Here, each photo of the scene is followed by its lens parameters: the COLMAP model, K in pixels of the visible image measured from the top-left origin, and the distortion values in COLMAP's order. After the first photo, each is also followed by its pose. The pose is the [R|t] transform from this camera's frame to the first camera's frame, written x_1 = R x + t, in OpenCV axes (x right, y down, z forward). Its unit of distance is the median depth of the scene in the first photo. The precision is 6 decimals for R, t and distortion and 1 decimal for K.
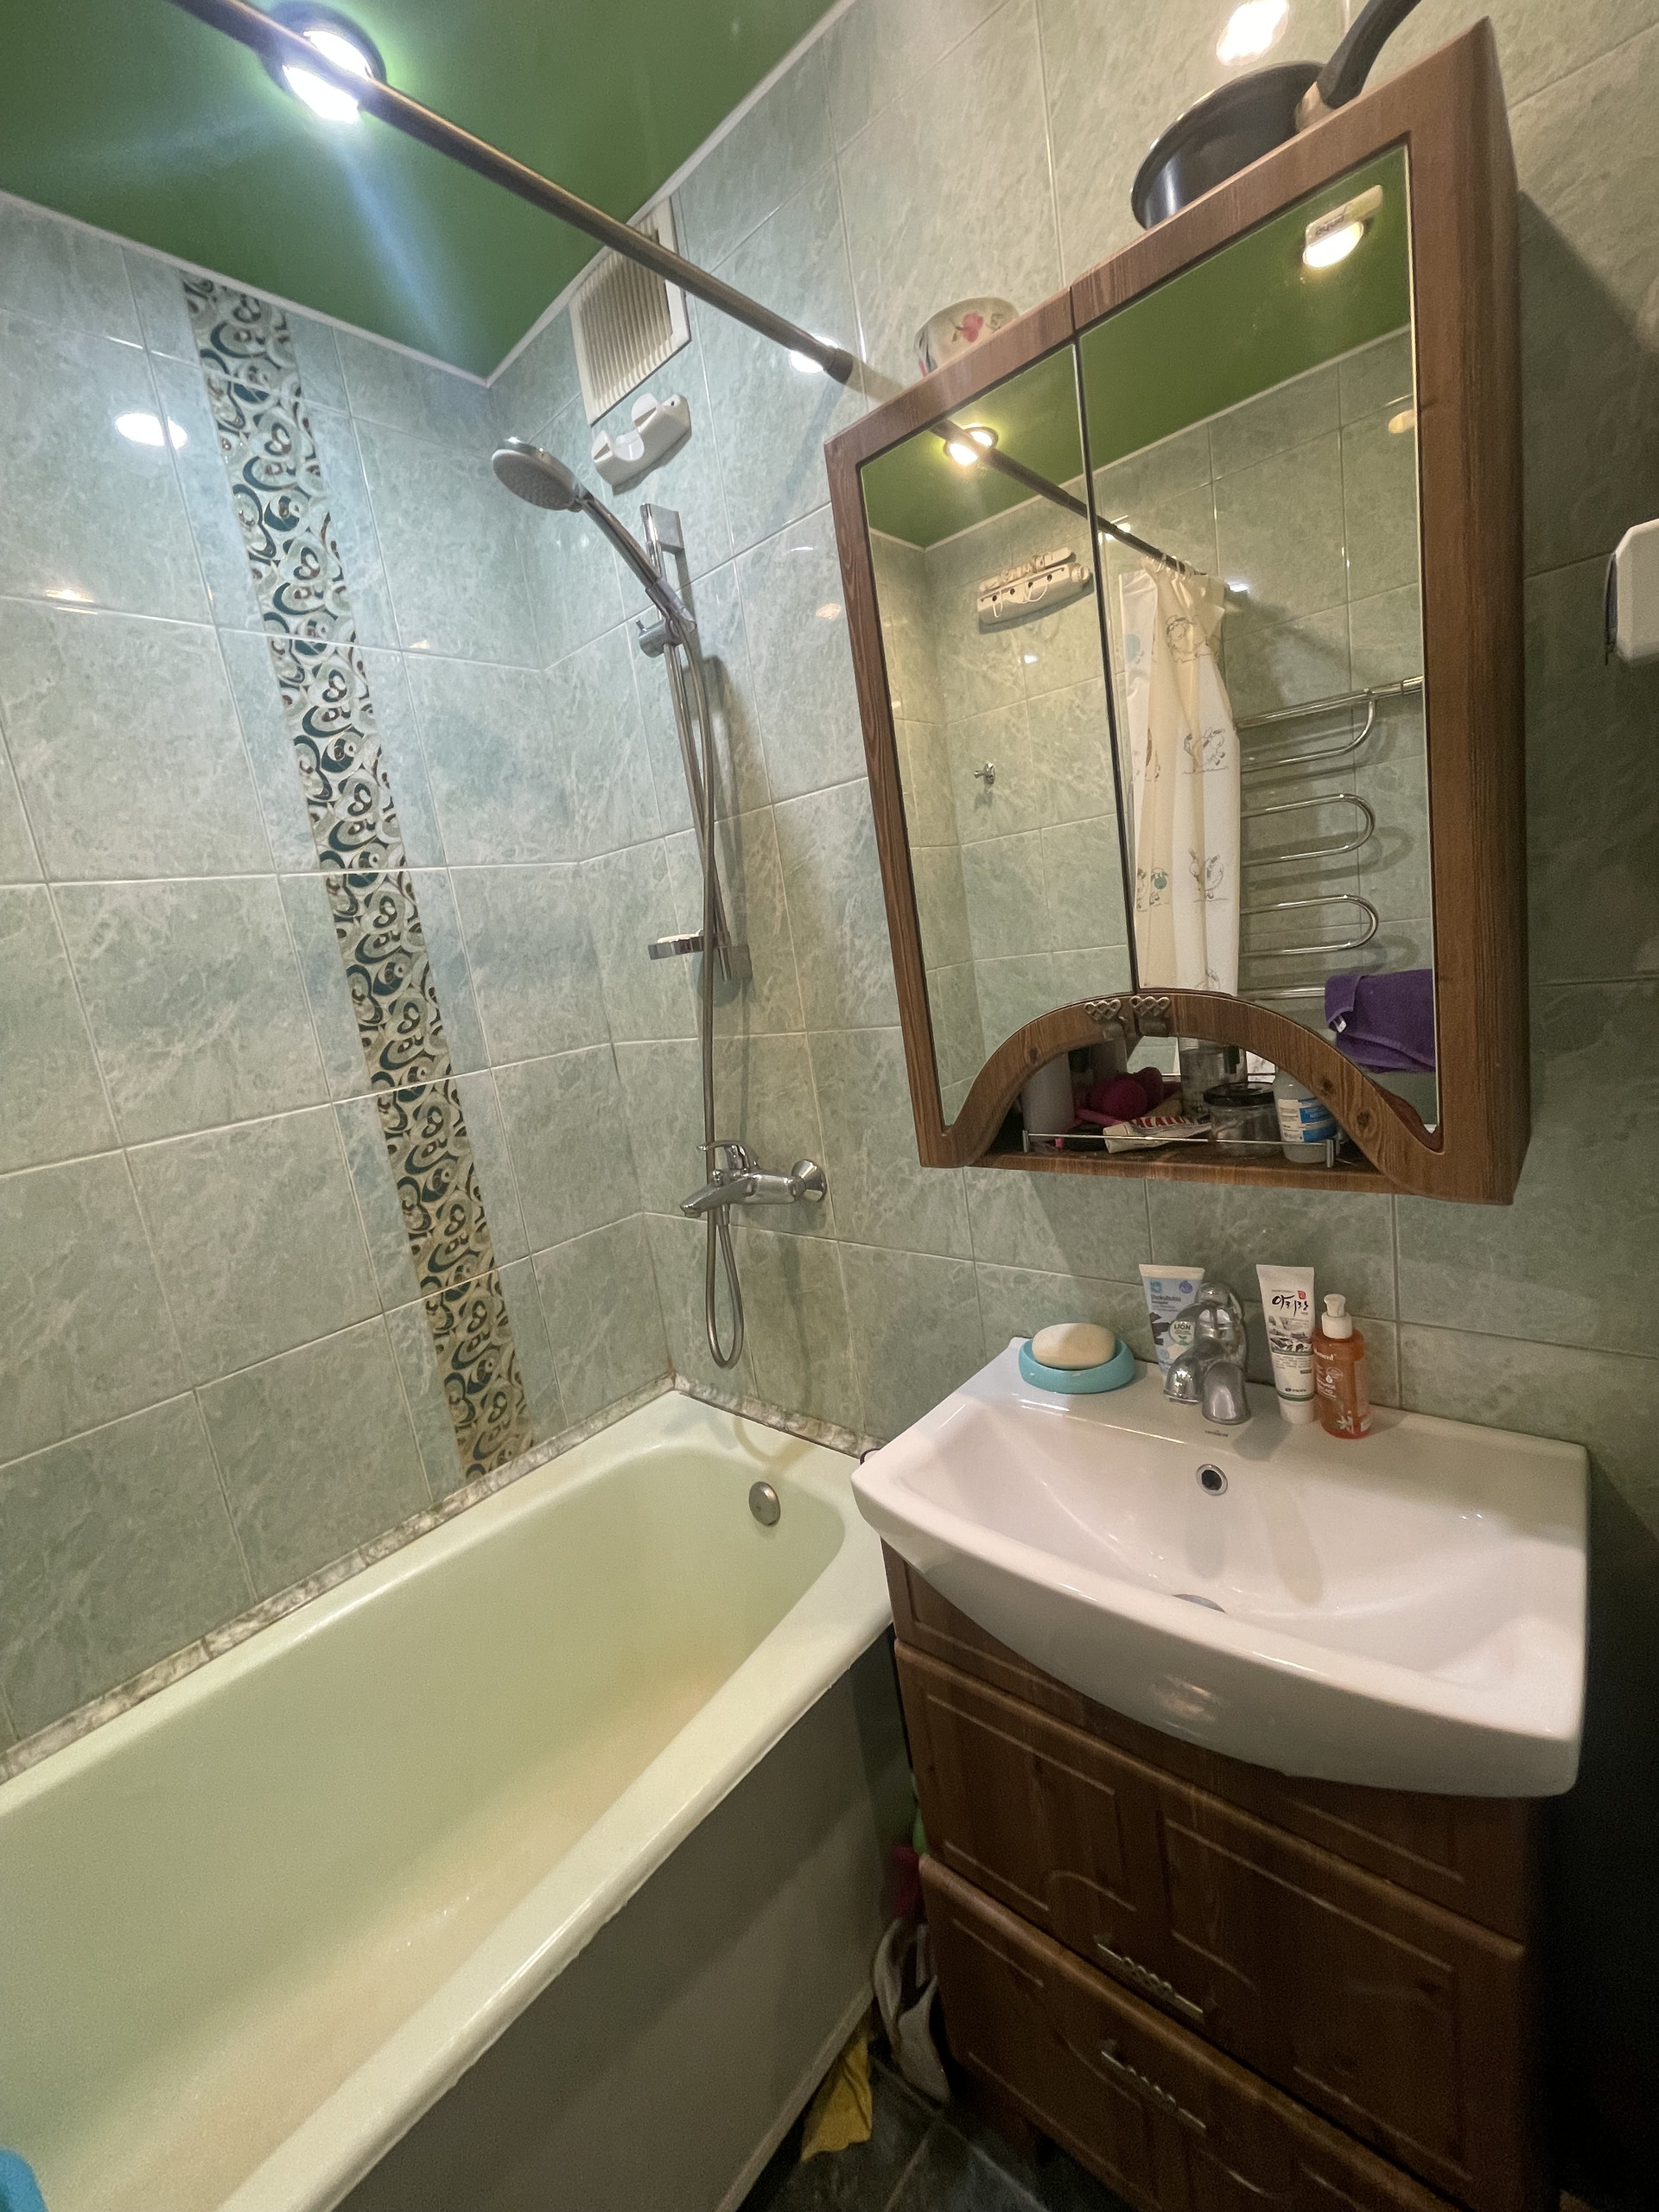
lens RADIAL K [[899.9, 0, 843.1], [0, 899.9, 1089.8], [0, 0, 1]] dist [-0.004392, 0.001380]
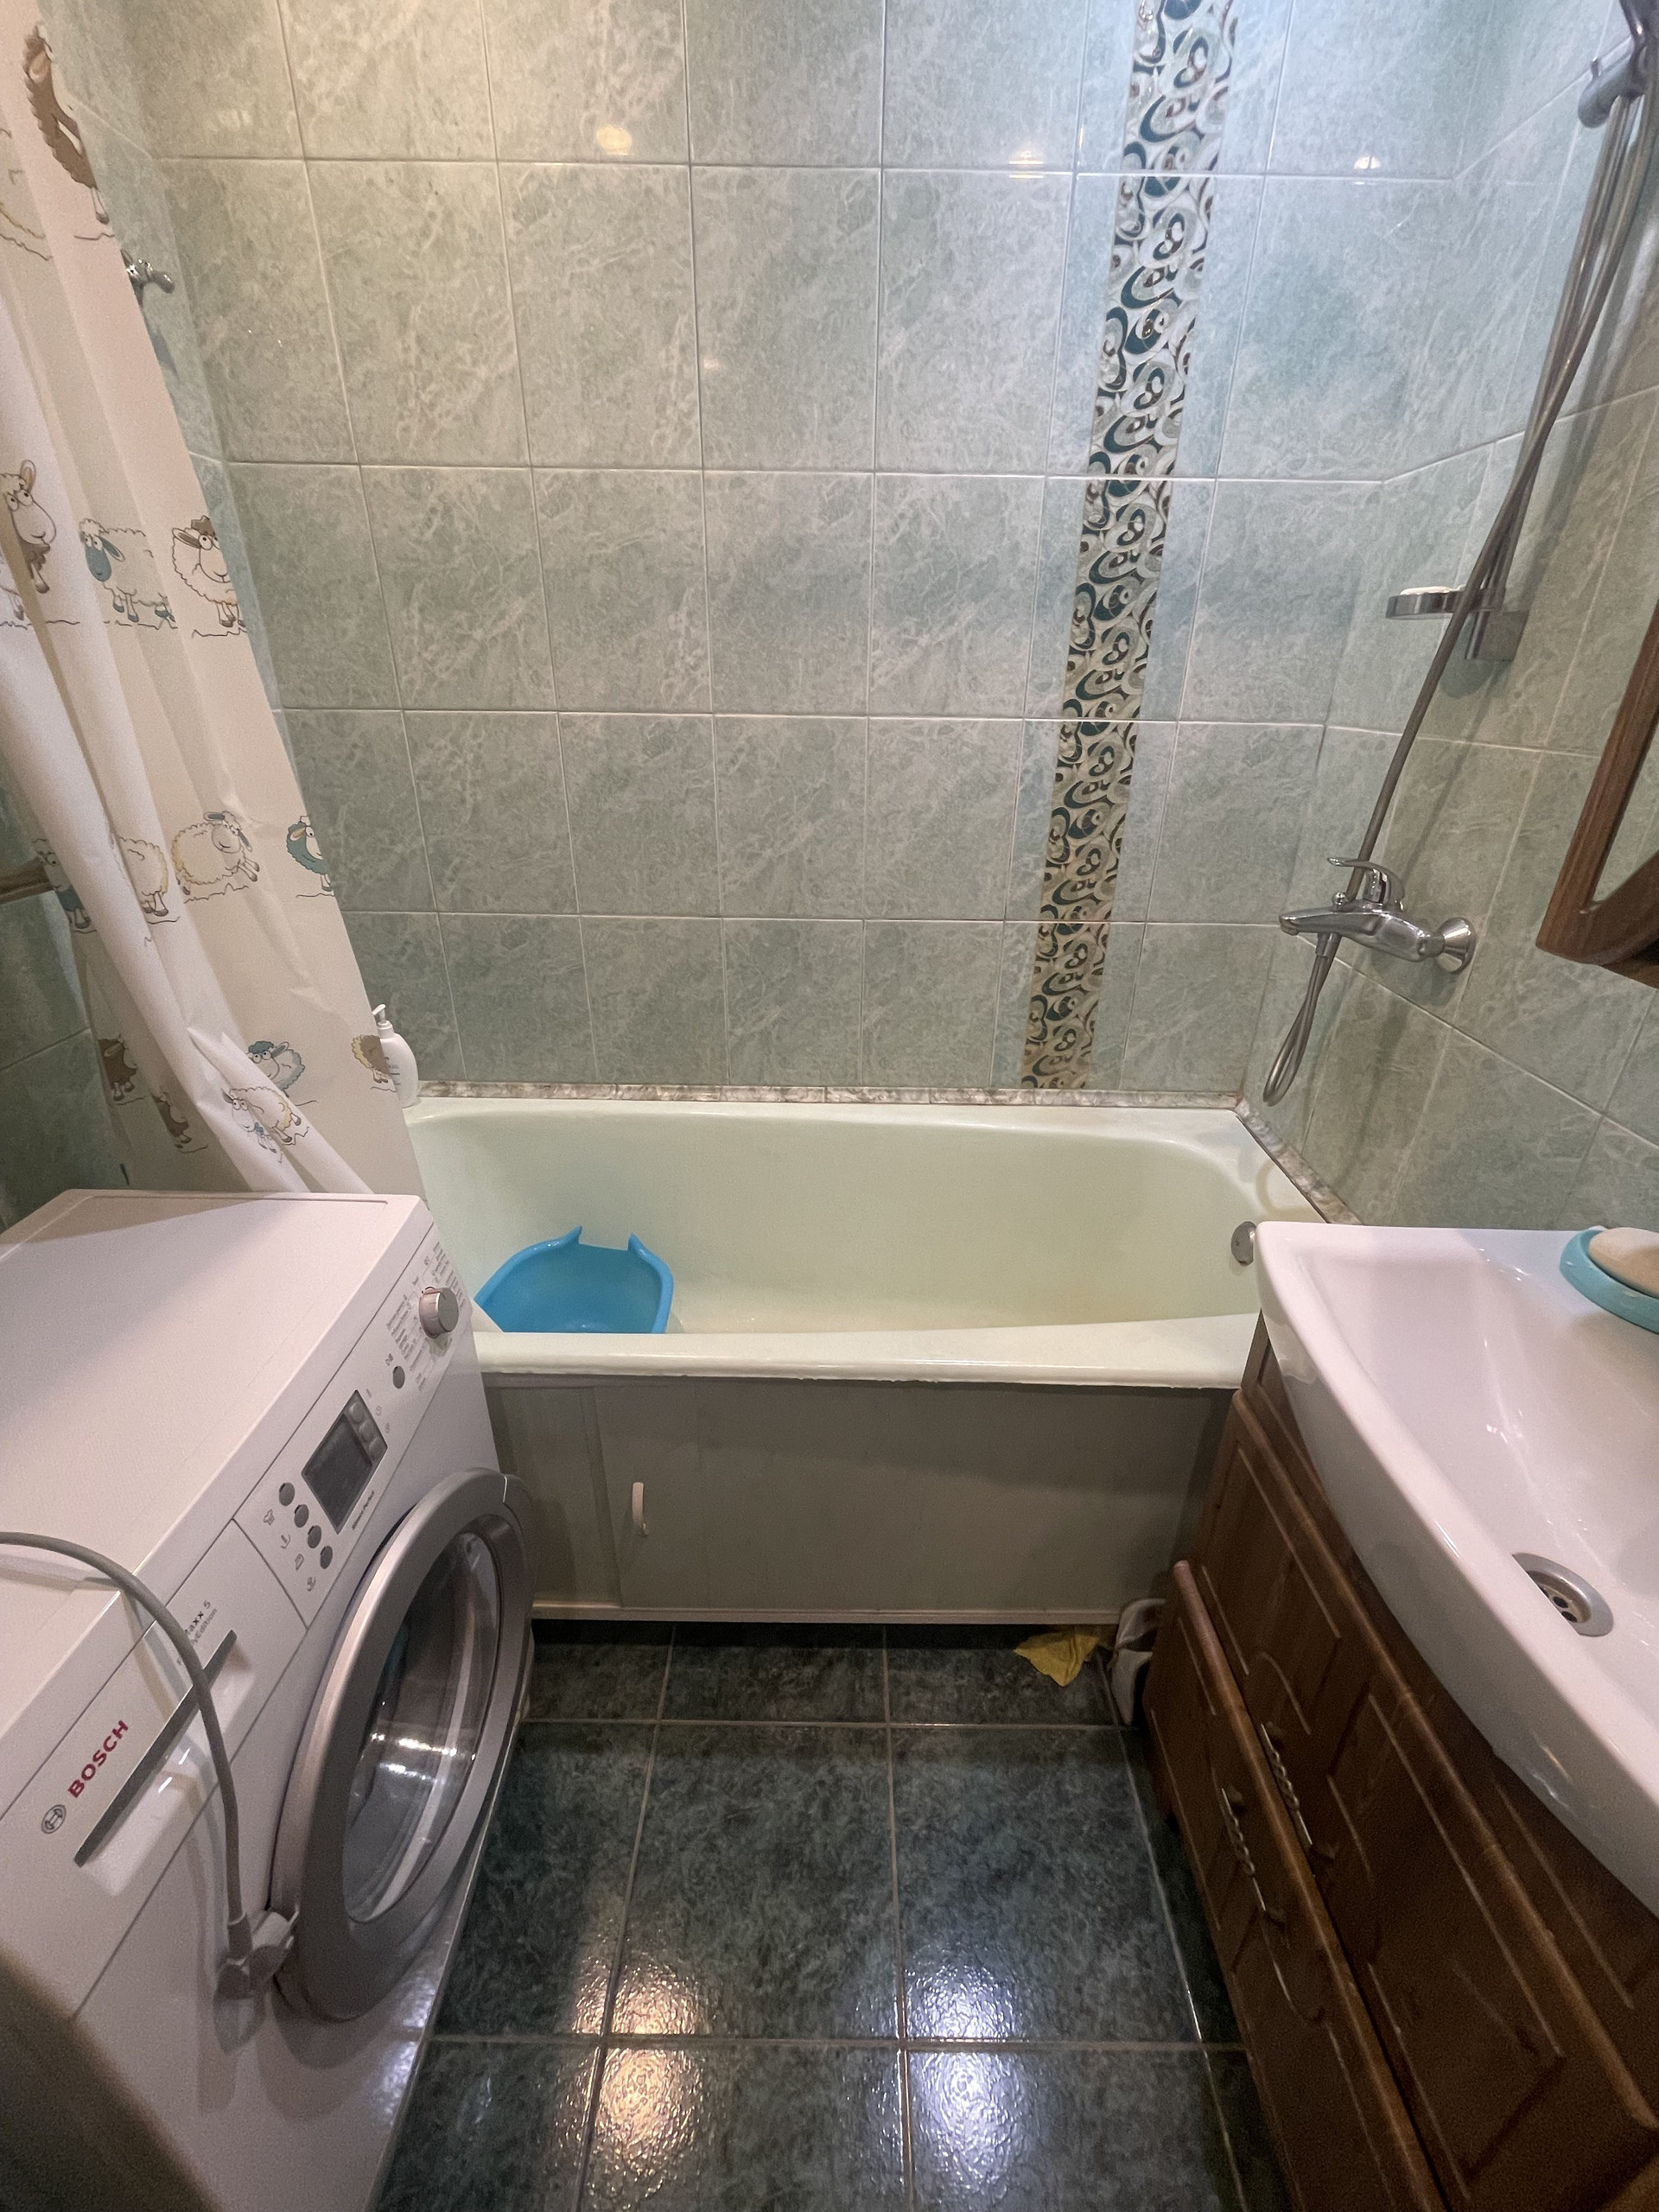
lens RADIAL K [[899.9, 0, 838.3], [0, 899.9, 1093.8], [0, 0, 1]] dist [-0.004392, 0.001380]
pose [[0.639581, 0.460165, -0.615780, 0.175467], [-0.232707, 0.879355, 0.415430, 0.013098], [0.732655, -0.122405, 0.669502, 0.039470]]
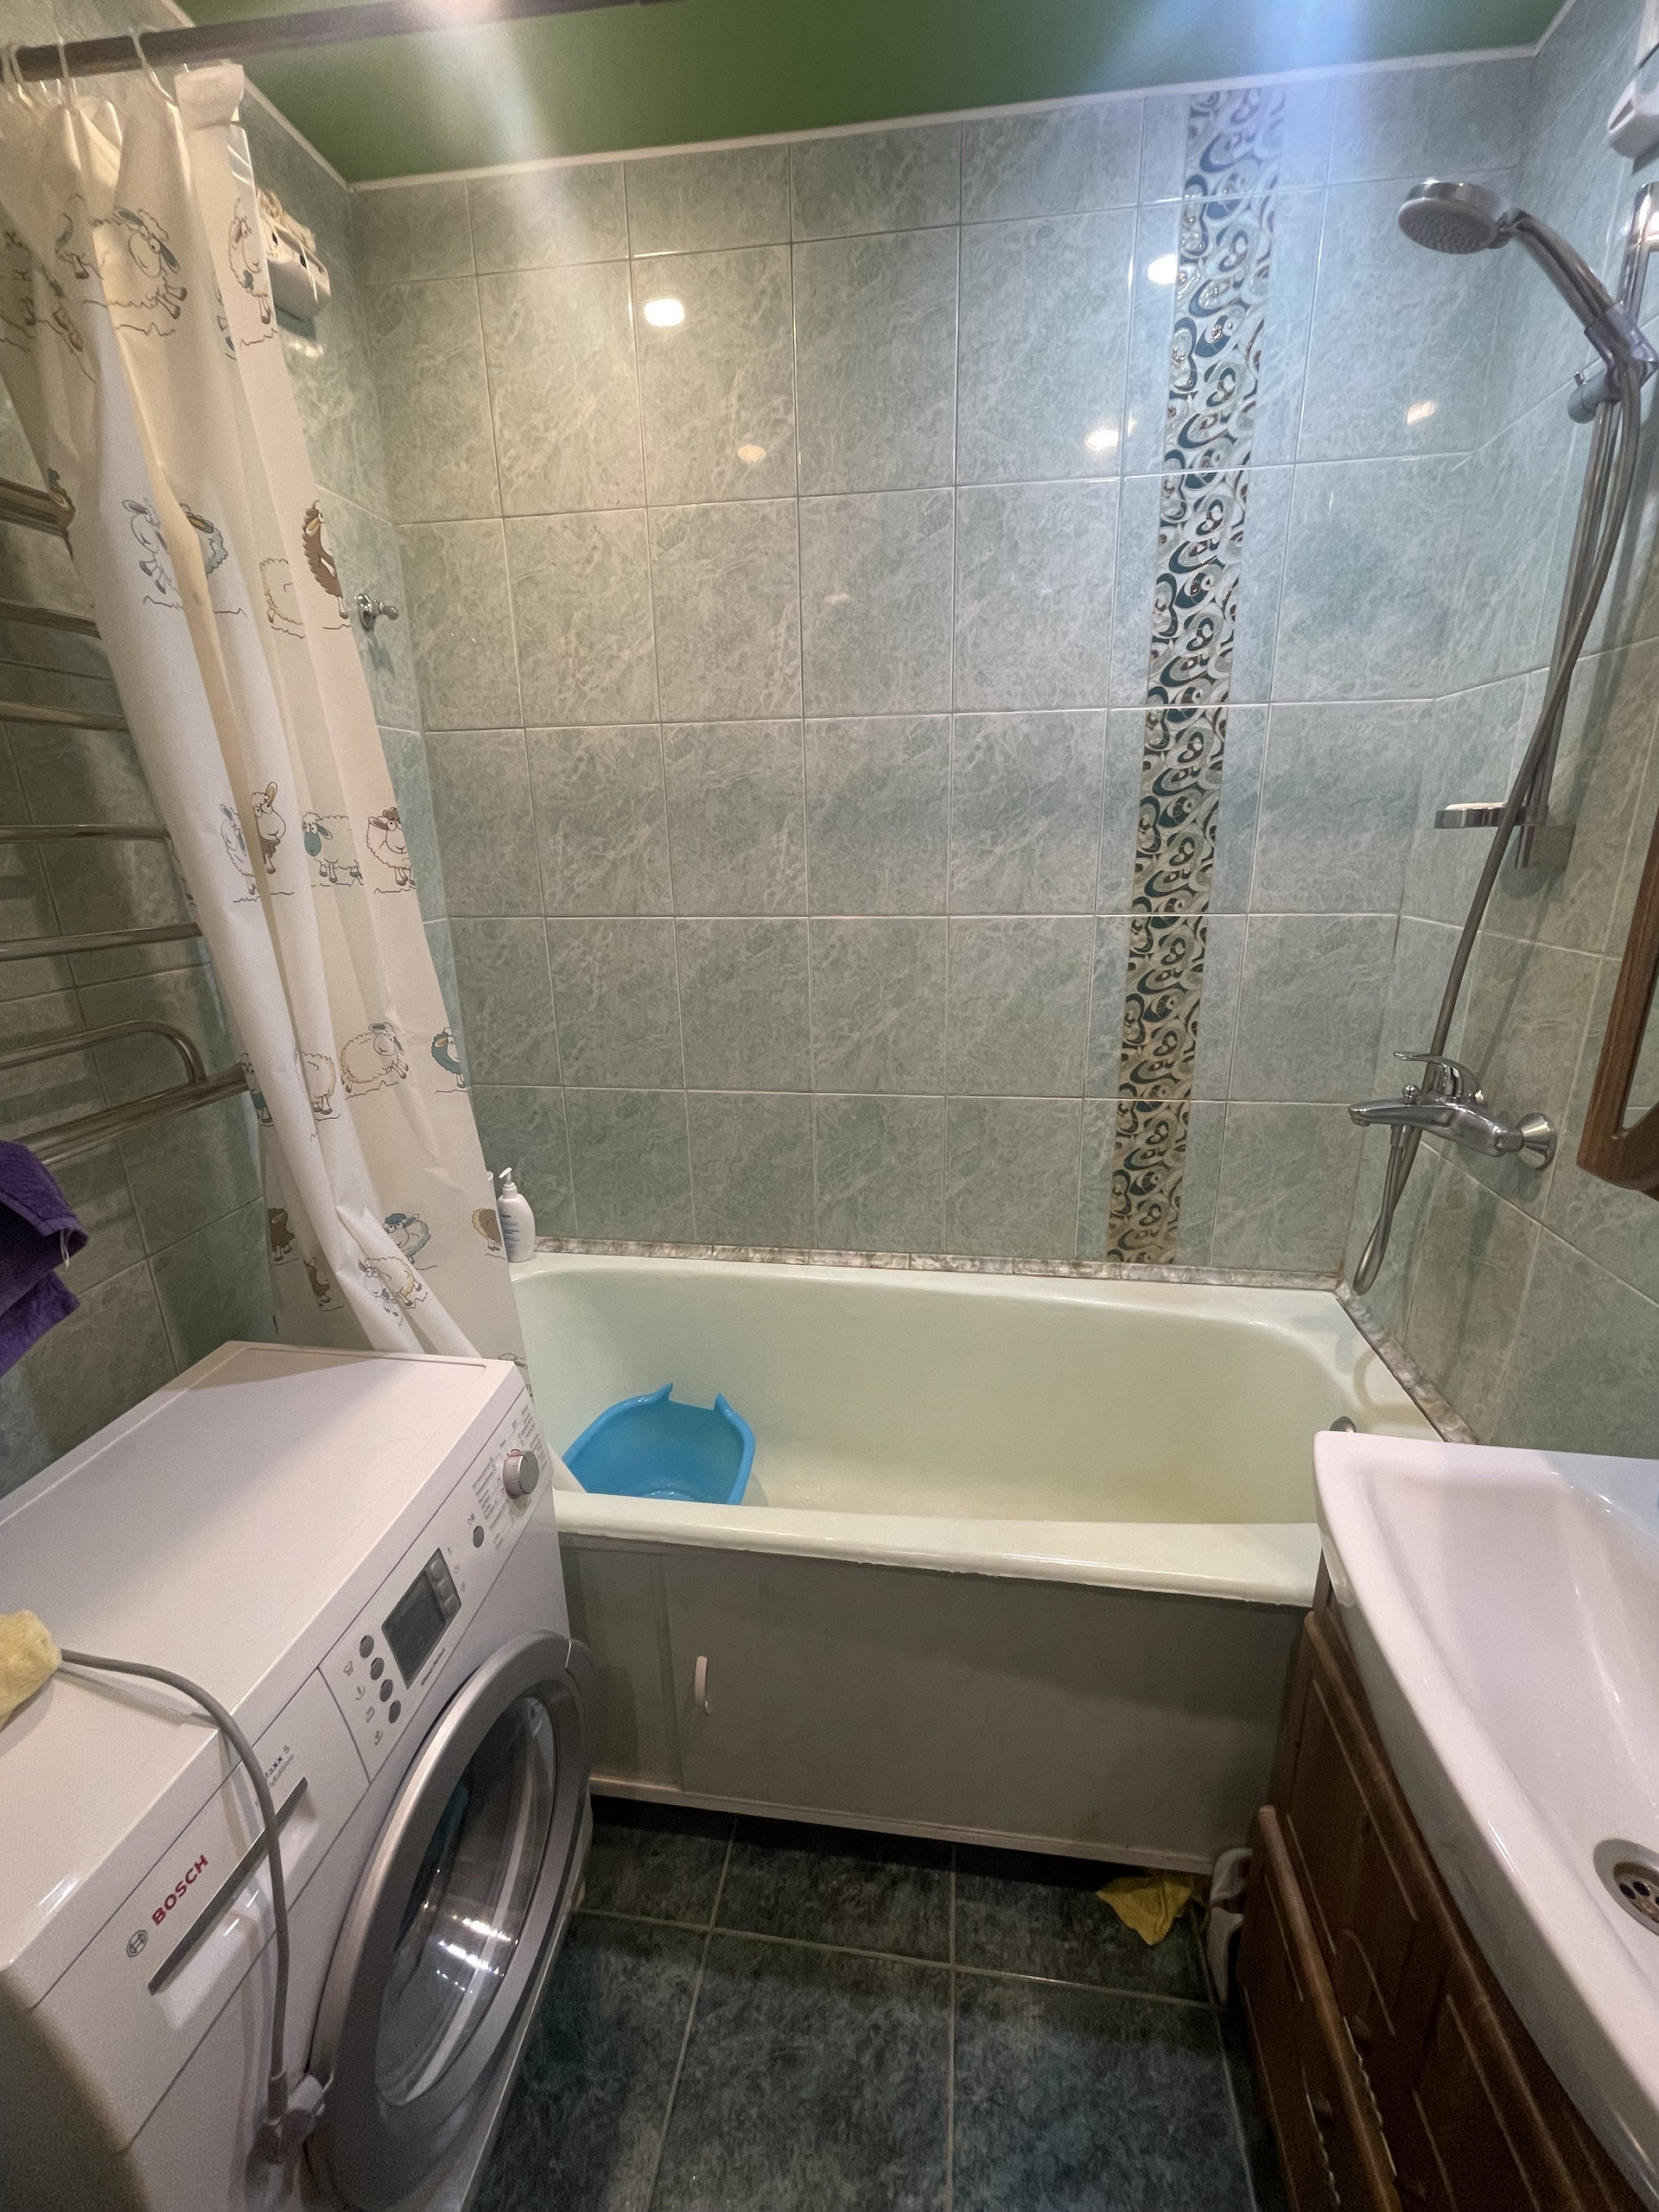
lens RADIAL K [[899.9, 0, 837.8], [0, 899.9, 1092.4], [0, 0, 1]] dist [-0.004392, 0.001380]
pose [[0.539745, 0.362830, -0.759625, 0.227758], [-0.201475, 0.931803, 0.301913, -0.056476], [0.817364, -0.009911, 0.576037, 0.043795]]
